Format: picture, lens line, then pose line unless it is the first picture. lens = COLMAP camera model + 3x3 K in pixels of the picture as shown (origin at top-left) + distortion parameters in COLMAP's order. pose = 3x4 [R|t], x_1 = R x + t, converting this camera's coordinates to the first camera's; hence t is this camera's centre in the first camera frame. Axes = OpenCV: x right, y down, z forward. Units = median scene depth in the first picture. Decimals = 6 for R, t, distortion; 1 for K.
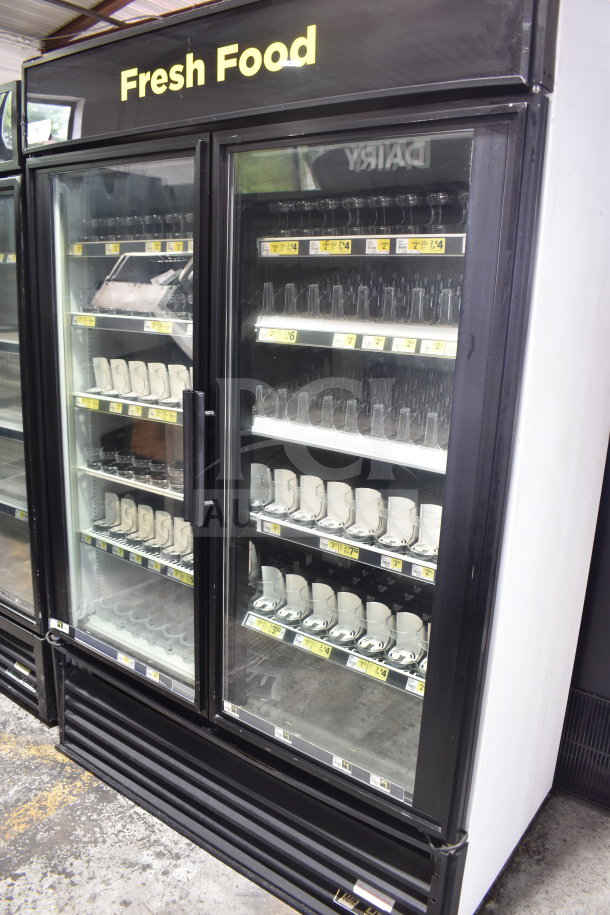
lens RADIAL K [[715.6, 0, 307.3], [0, 715.6, 456.3], [0, 0, 1]] dist [-0.084625, 0.009733]
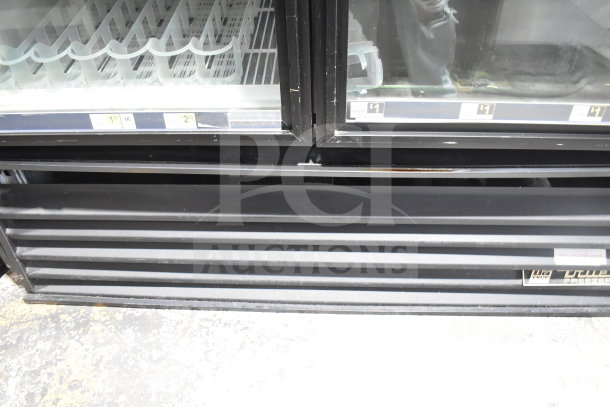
lens RADIAL K [[477.1, 0, 305.1], [0, 477.1, 205.2], [0, 0, 1]] dist [-0.084625, 0.009733]
pose [[0.838699, -0.411517, 0.356703, -0.288033], [0.210000, 0.848714, 0.485371, 0.197481], [-0.502477, -0.332173, 0.798234, 0.603127]]
